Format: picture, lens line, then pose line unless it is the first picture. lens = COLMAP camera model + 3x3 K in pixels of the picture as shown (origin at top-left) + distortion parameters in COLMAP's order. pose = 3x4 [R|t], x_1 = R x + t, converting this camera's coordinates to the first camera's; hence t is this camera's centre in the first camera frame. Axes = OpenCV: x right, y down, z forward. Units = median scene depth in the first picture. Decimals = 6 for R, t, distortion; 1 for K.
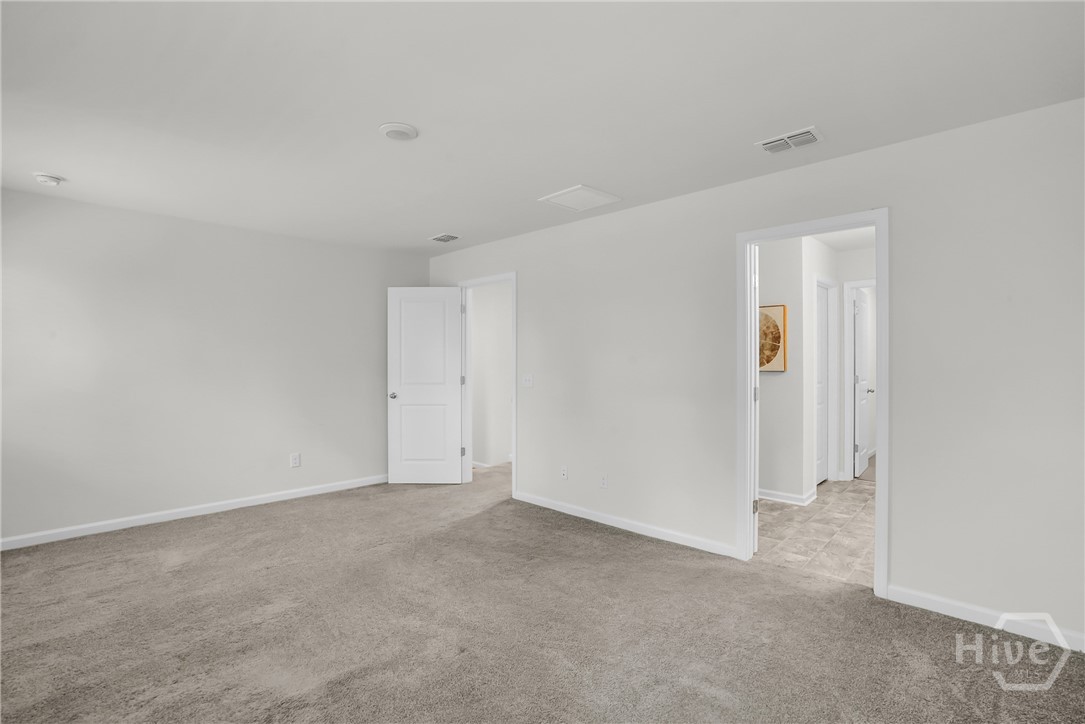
lens RADIAL K [[503.4, 0, 540.2], [0, 503.4, 361.3], [0, 0, 1]] dist [-0.034059, 0.003598]
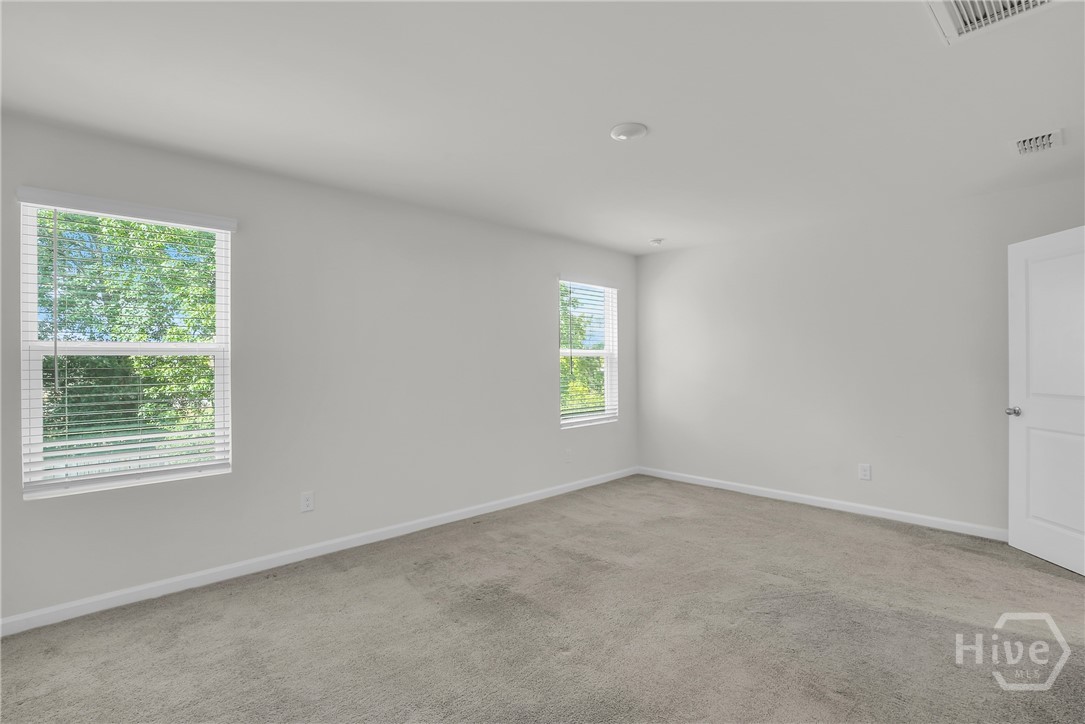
lens RADIAL K [[503.4, 0, 537.2], [0, 503.4, 361.3], [0, 0, 1]] dist [-0.034059, 0.003598]
pose [[-0.042945, 0.001584, -0.999076, 0.469577], [0.006841, 0.999976, 0.001292, -0.000614], [0.999054, -0.006780, -0.042955, 0.543720]]
